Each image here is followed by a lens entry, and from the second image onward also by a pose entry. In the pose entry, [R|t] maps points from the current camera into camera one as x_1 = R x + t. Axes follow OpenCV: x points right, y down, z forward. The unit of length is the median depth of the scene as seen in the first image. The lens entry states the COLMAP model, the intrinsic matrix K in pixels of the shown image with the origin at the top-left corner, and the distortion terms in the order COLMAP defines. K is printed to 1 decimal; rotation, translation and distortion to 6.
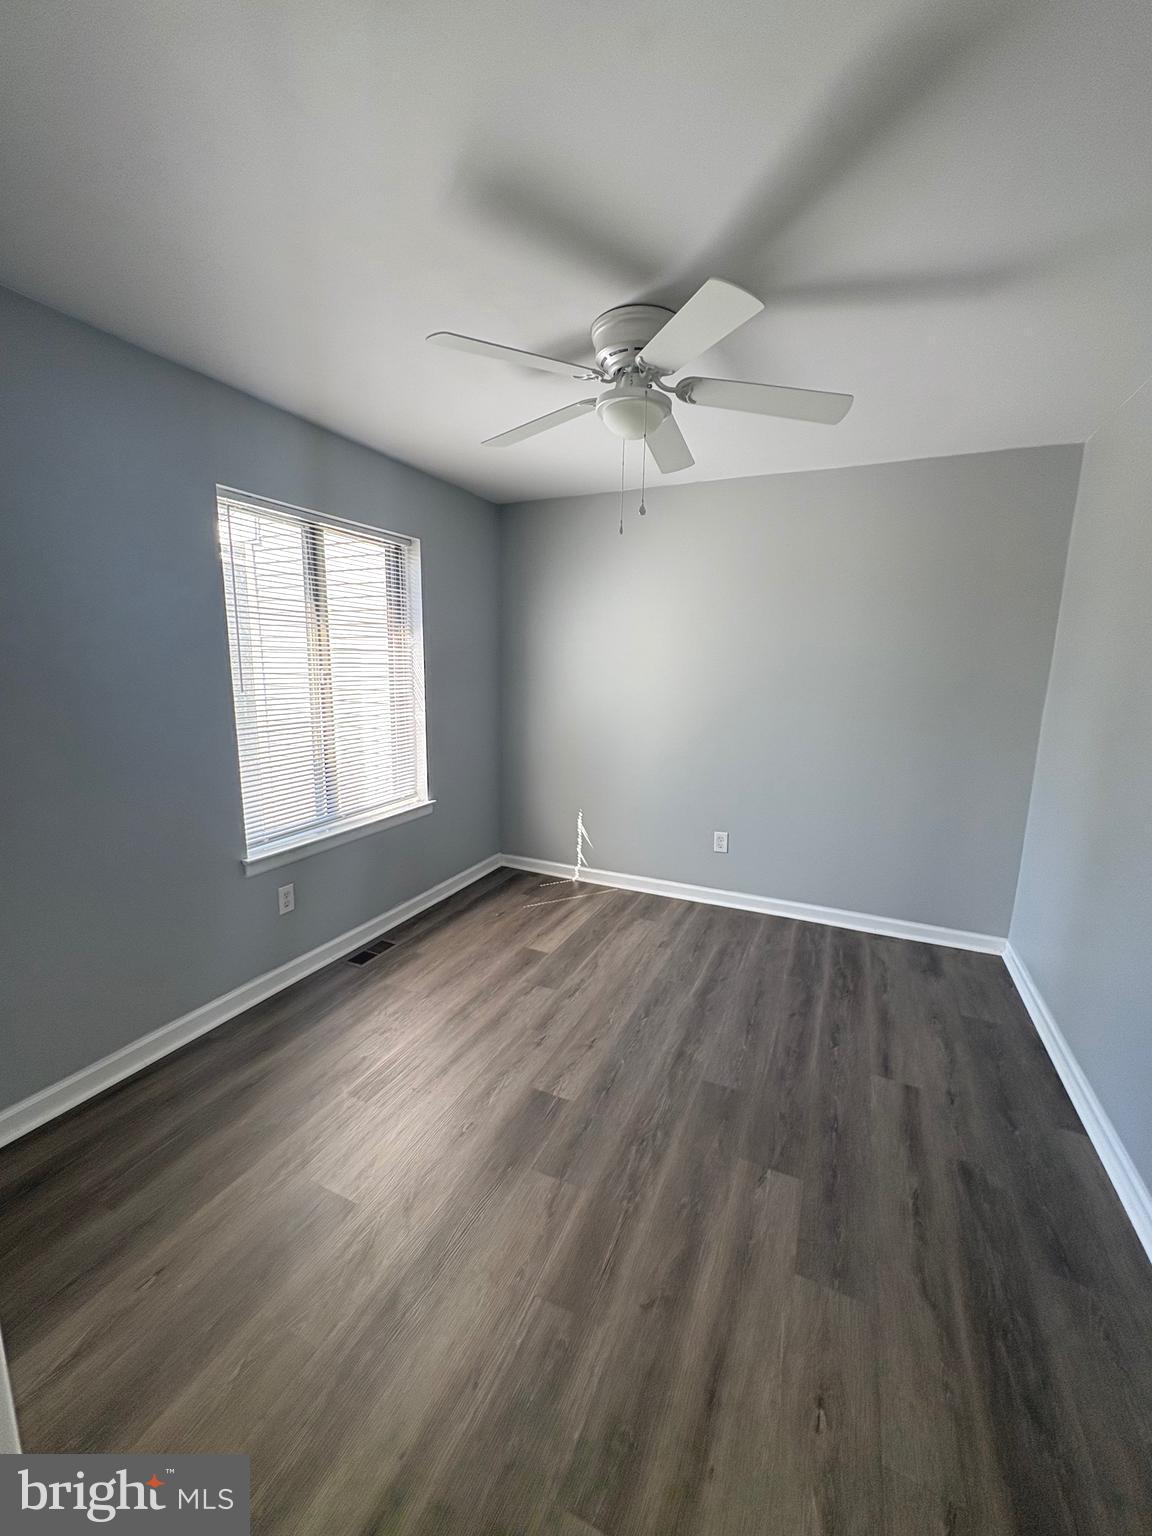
lens RADIAL K [[608.3, 0, 578.1], [0, 608.3, 770.9], [0, 0, 1]] dist [-0.000342, 0.000338]
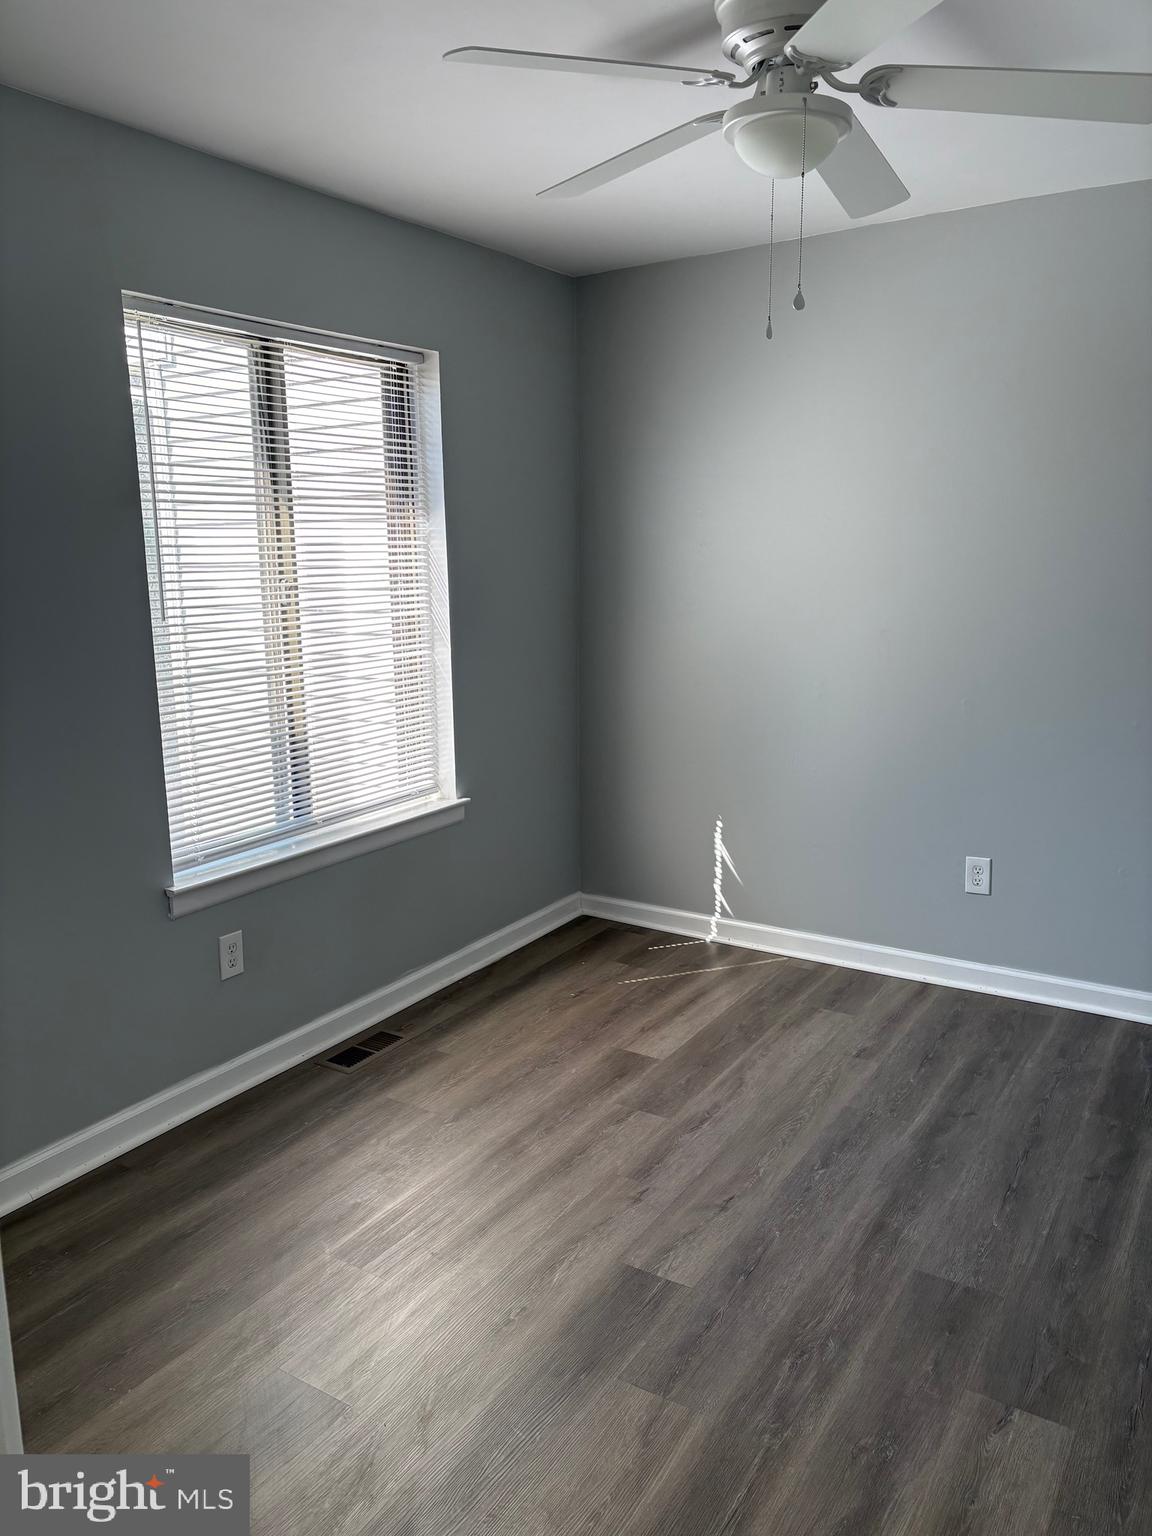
lens RADIAL K [[1157.4, 0, 580.6], [0, 1157.4, 773.2], [0, 0, 1]] dist [0.049588, -0.051989]
pose [[0.990543, -0.003360, -0.137162, 0.037937], [0.005306, 0.999890, 0.013821, 0.013523], [0.137101, -0.014418, 0.990452, -0.132056]]
